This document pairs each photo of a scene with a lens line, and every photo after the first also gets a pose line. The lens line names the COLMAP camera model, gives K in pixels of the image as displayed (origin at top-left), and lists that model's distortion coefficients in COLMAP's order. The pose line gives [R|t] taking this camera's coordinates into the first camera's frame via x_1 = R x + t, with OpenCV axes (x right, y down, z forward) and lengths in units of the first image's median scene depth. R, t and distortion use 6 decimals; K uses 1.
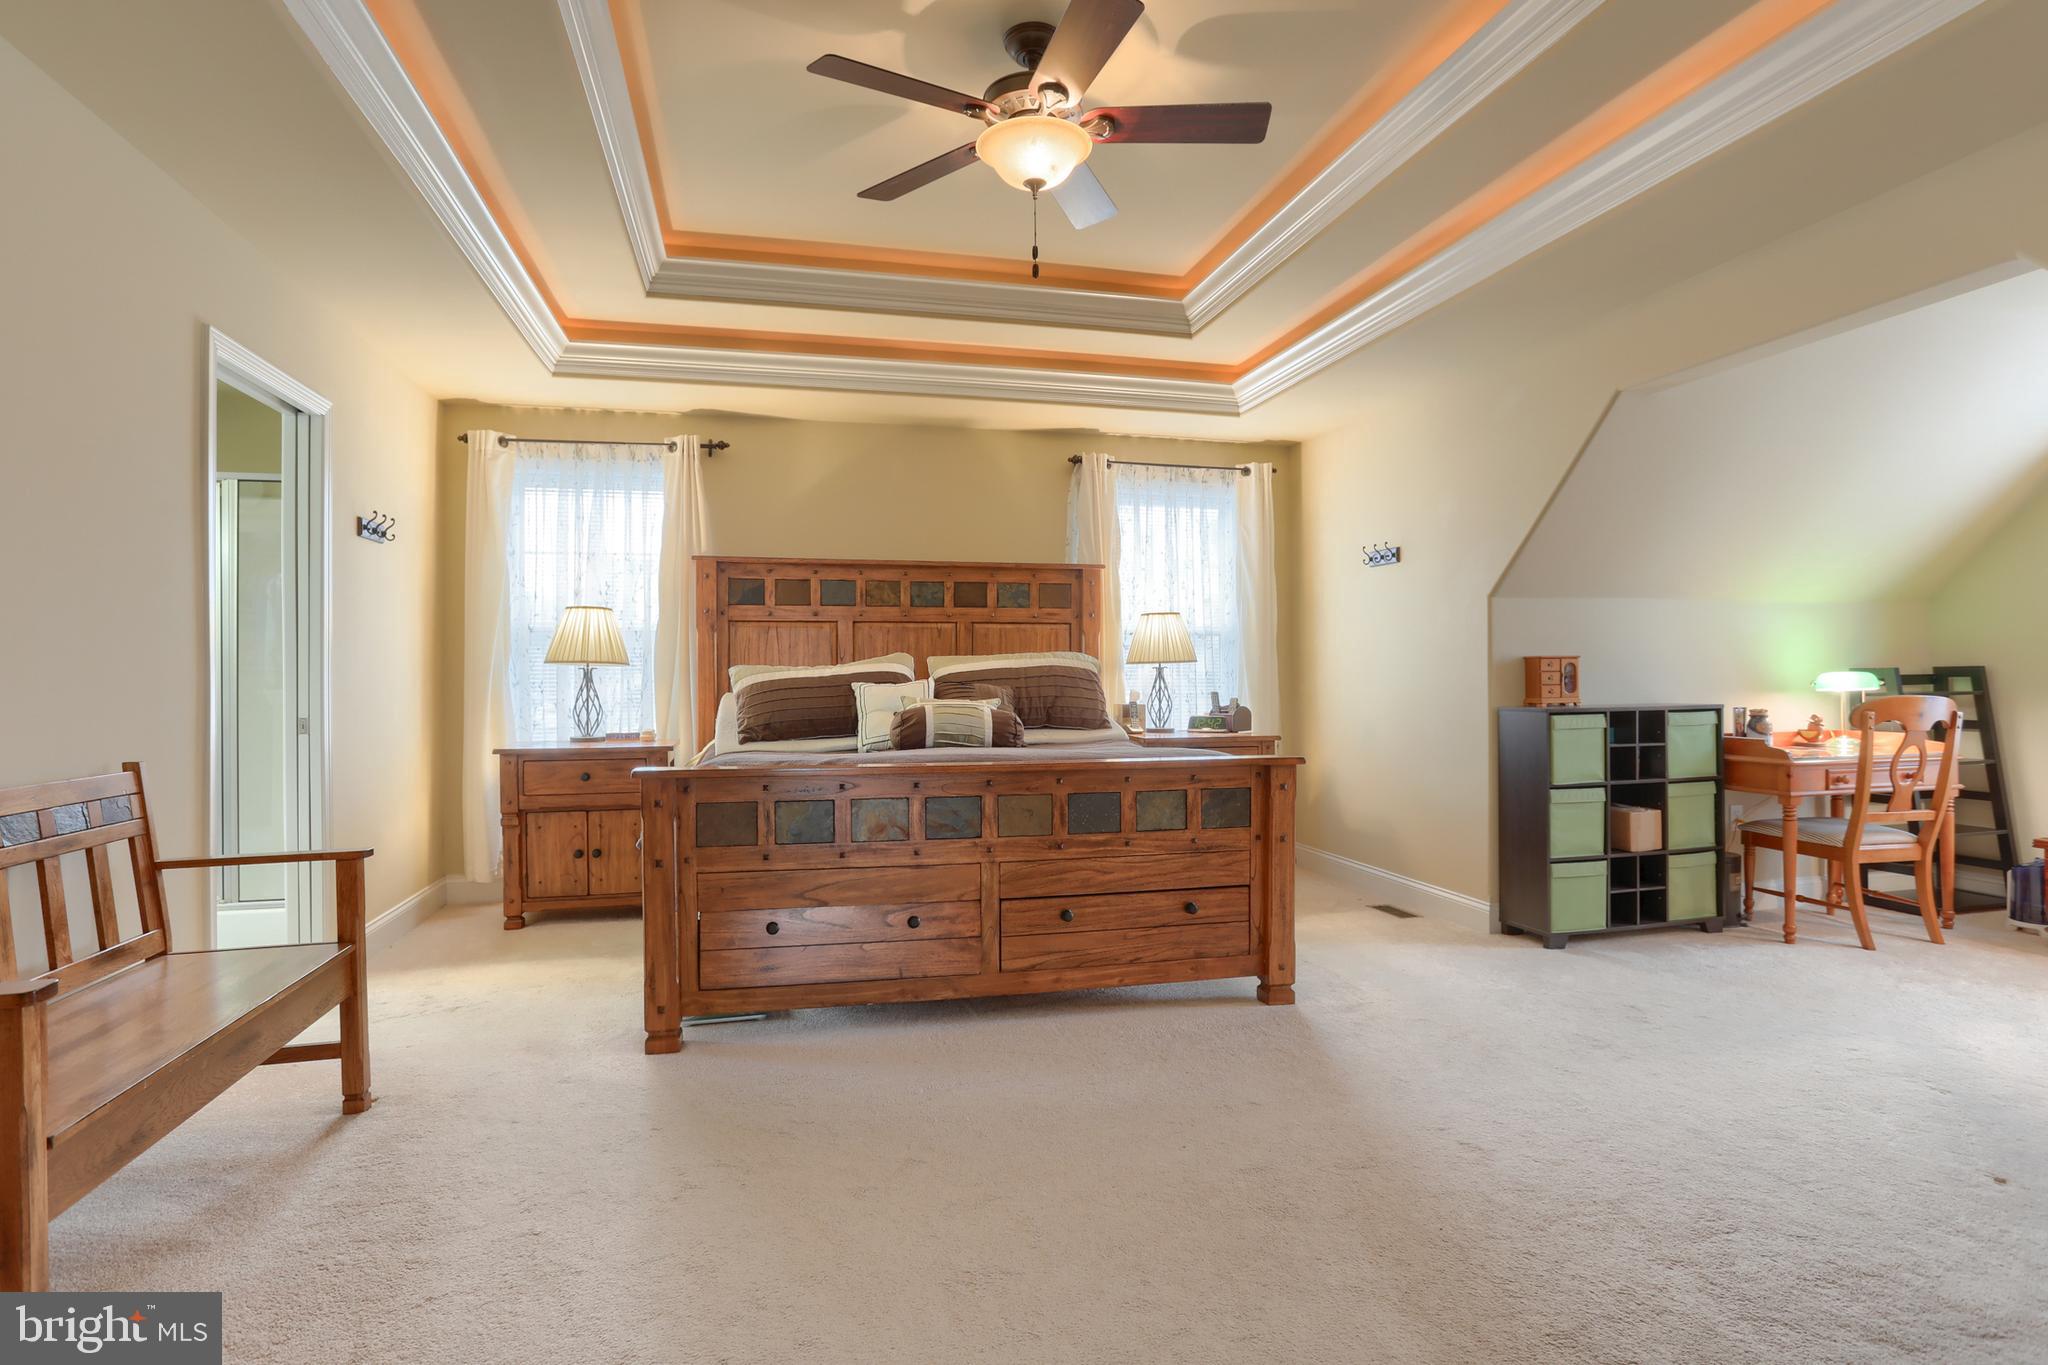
lens RADIAL K [[1076.6, 0, 1011.3], [0, 1076.6, 668.8], [0, 0, 1]] dist [-0.051671, 0.027689]
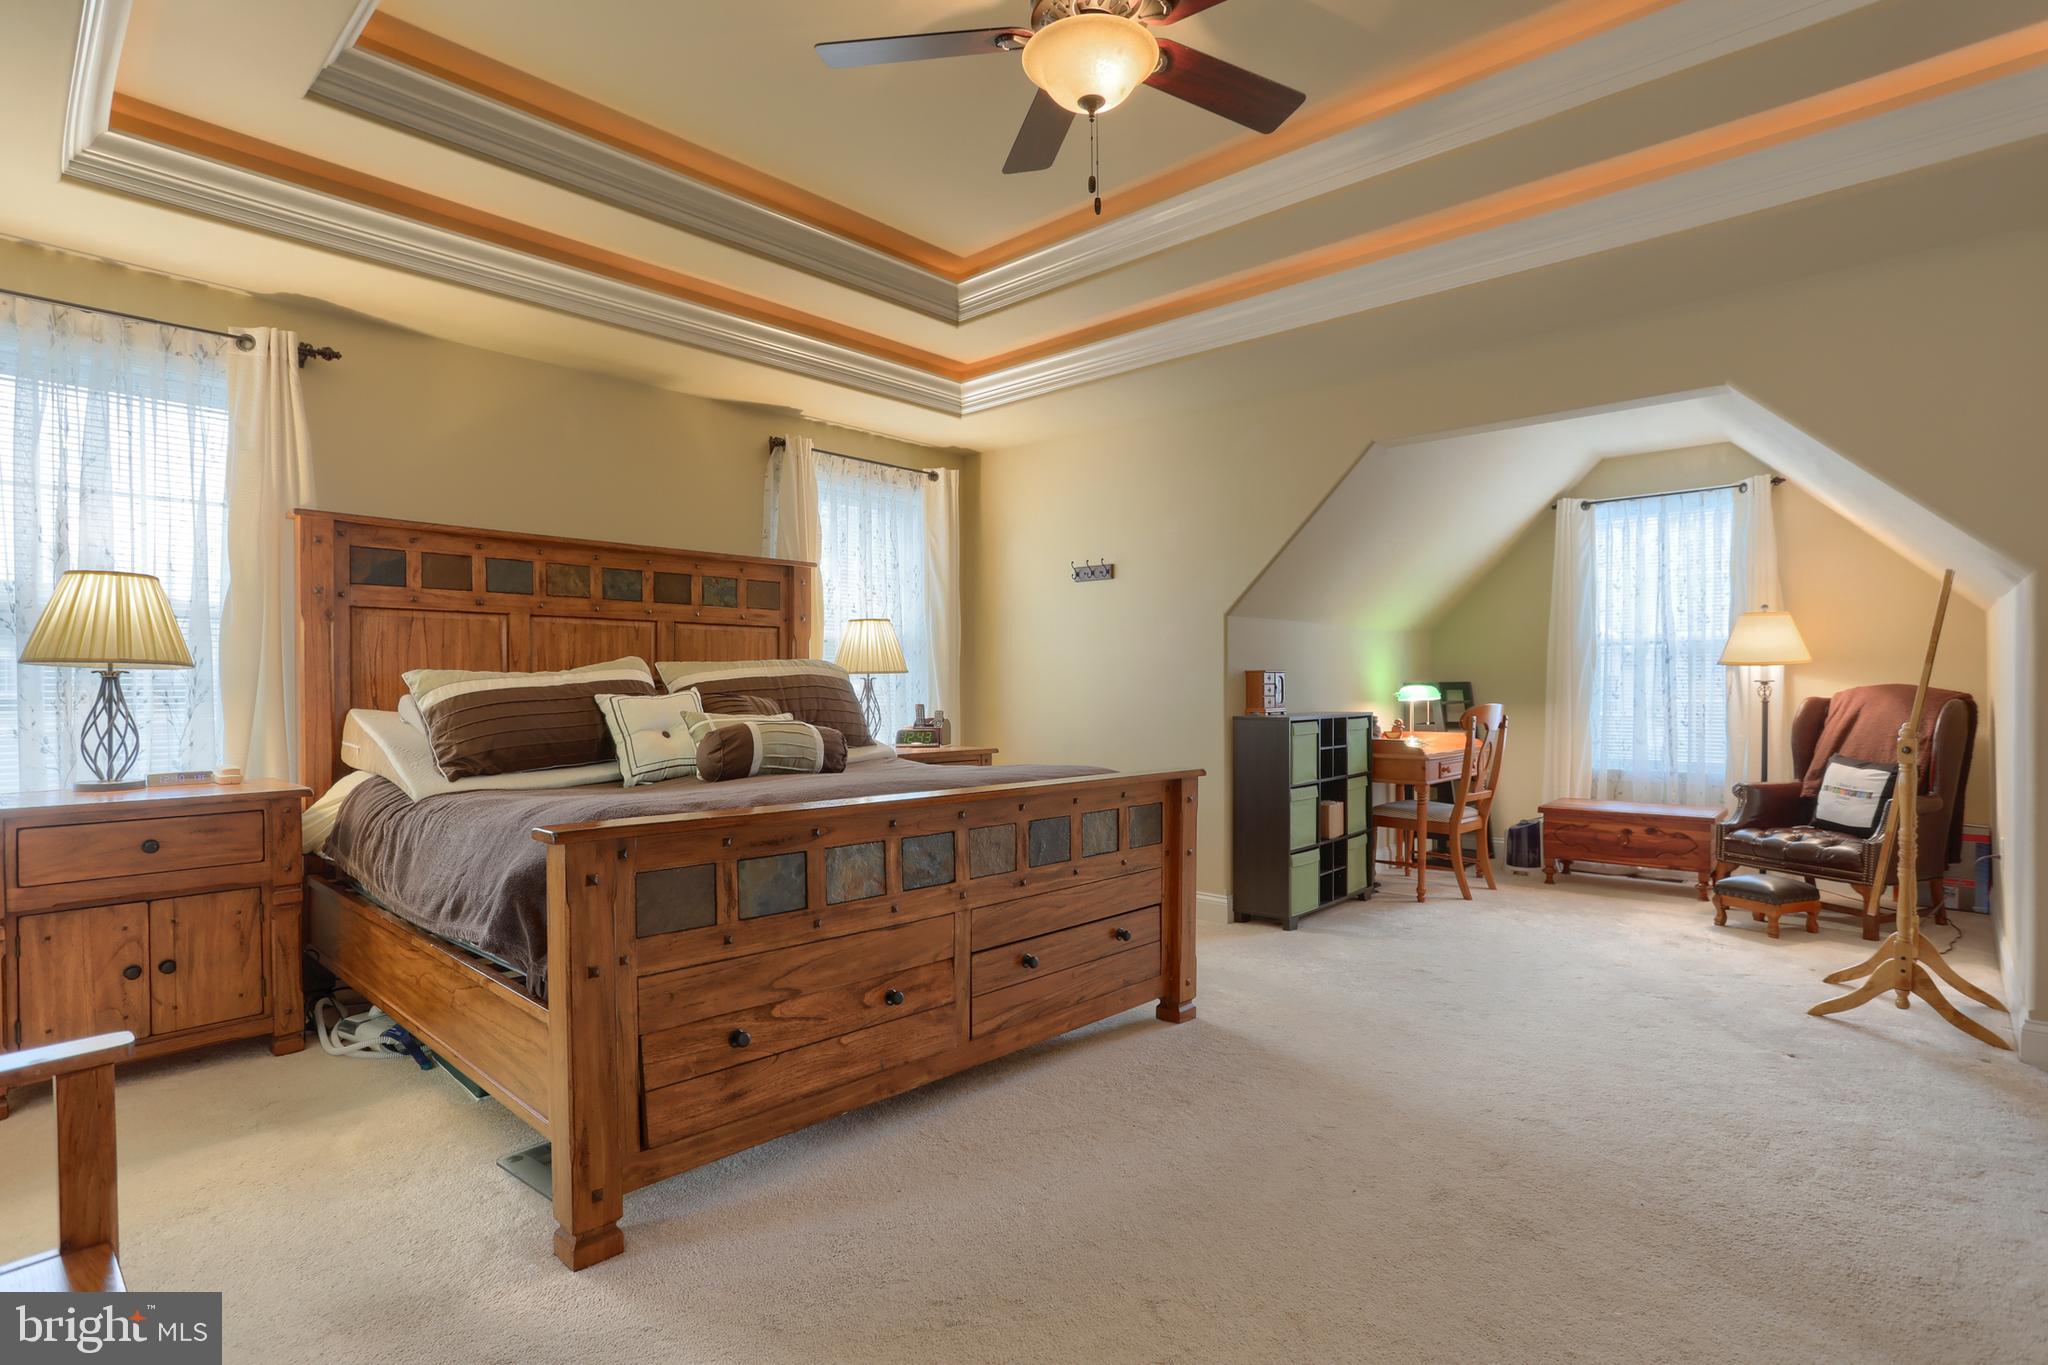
lens RADIAL K [[1040.8, 0, 1025.5], [0, 1040.8, 695.1], [0, 0, 1]] dist [-0.054715, 0.035696]
pose [[0.830286, -0.001286, 0.557336, -0.293552], [-0.005510, 0.999930, 0.010517, 0.003856], [-0.557310, -0.011803, 0.830221, 0.215700]]
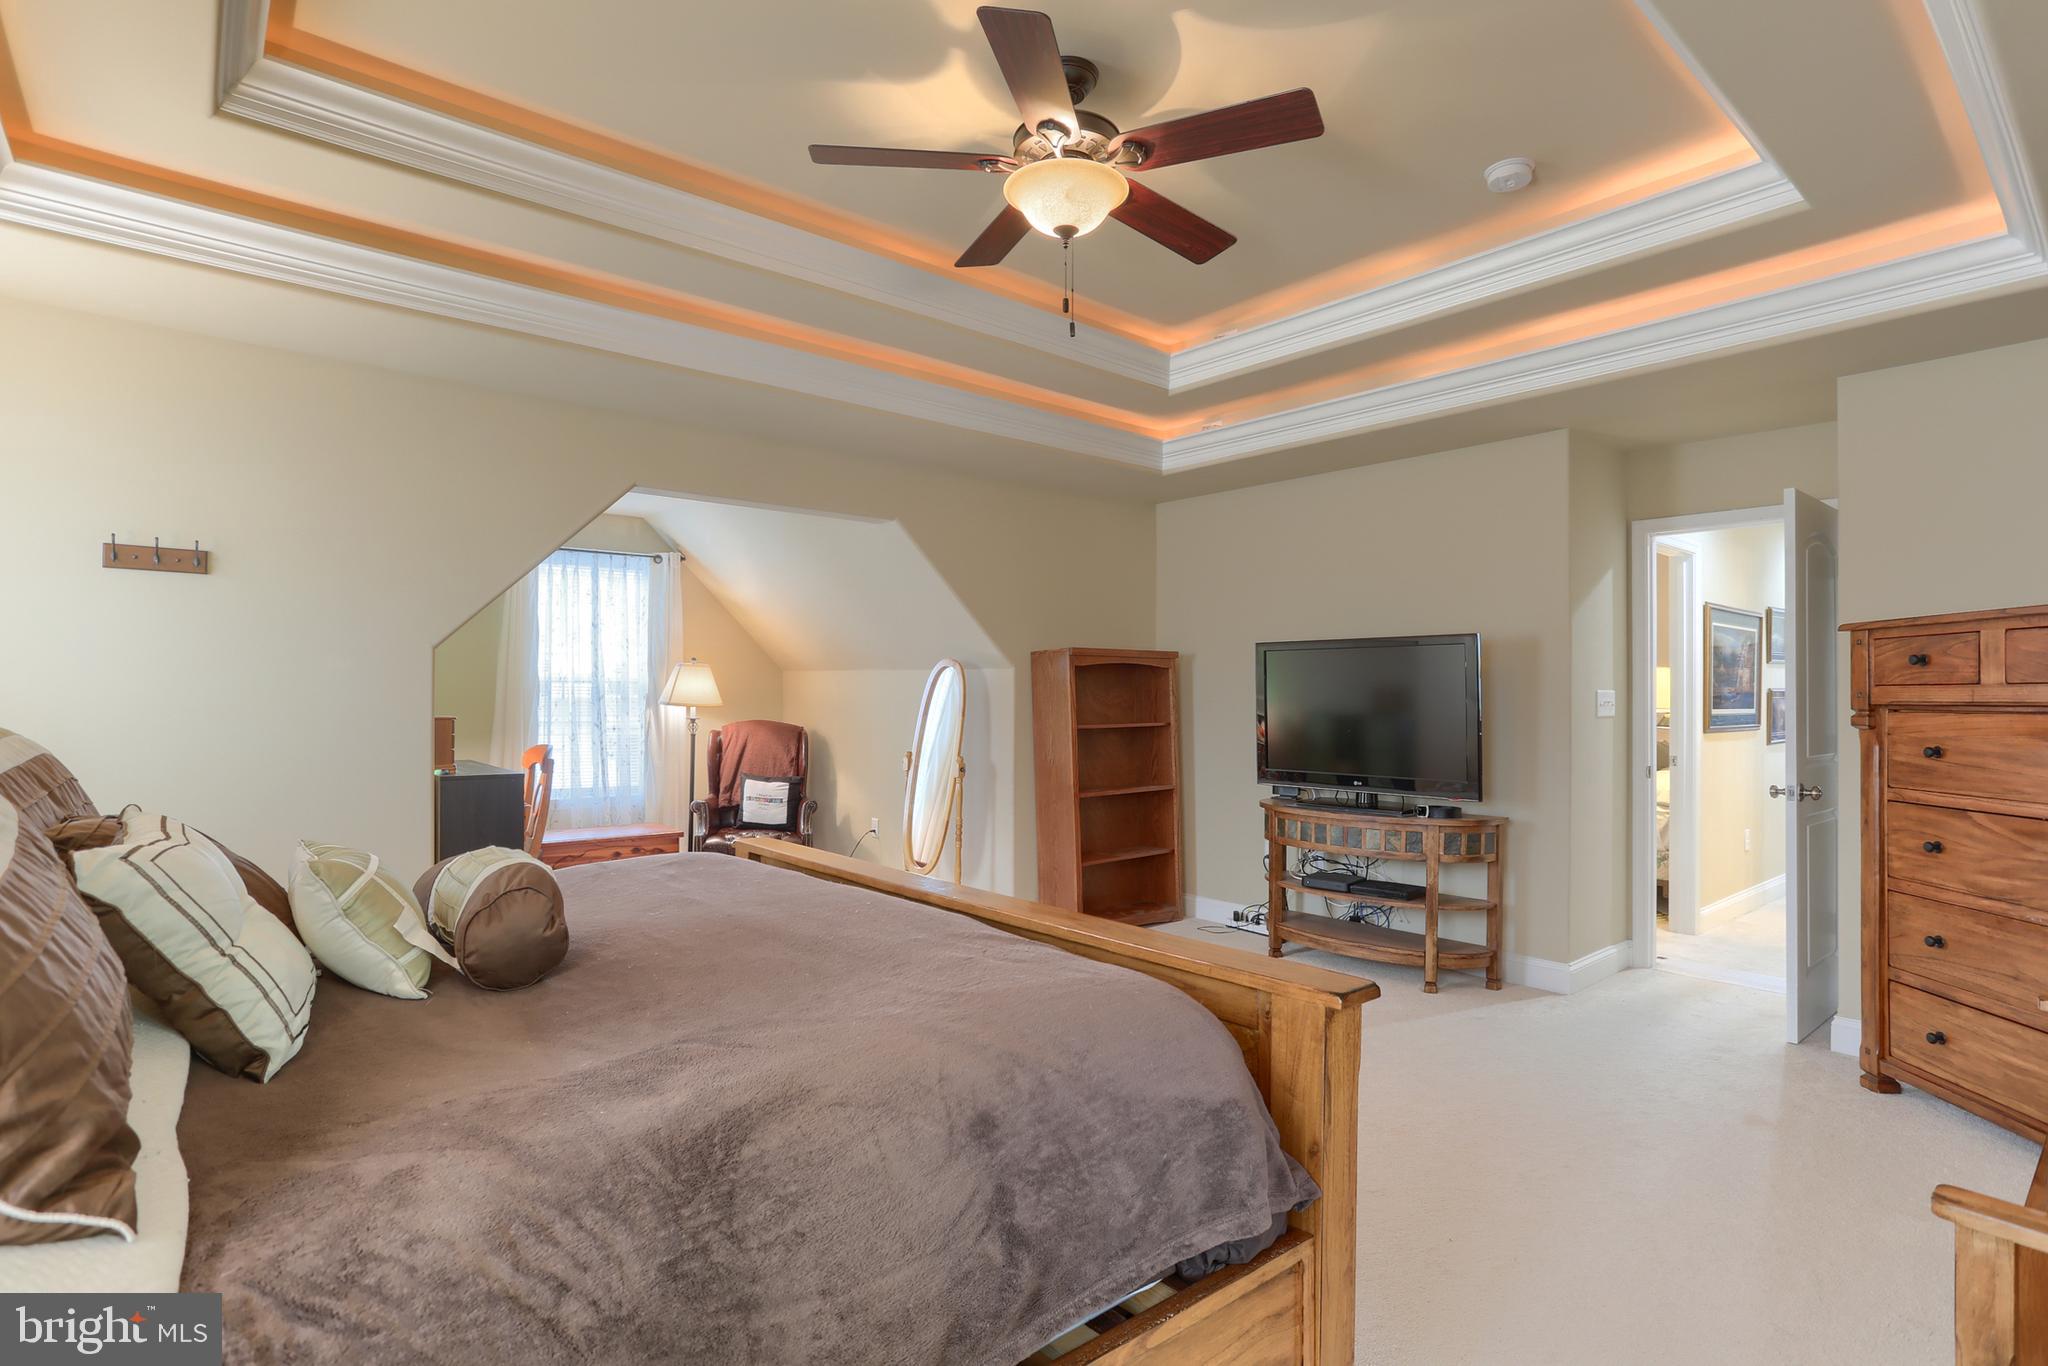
lens RADIAL K [[1040.8, 0, 1025.5], [0, 1040.8, 695.6], [0, 0, 1]] dist [-0.054715, 0.035696]
pose [[-0.449623, 0.002502, 0.893215, -0.470342], [-0.013760, 0.999858, -0.009727, -0.025857], [-0.893112, -0.016664, -0.449525, 0.881276]]
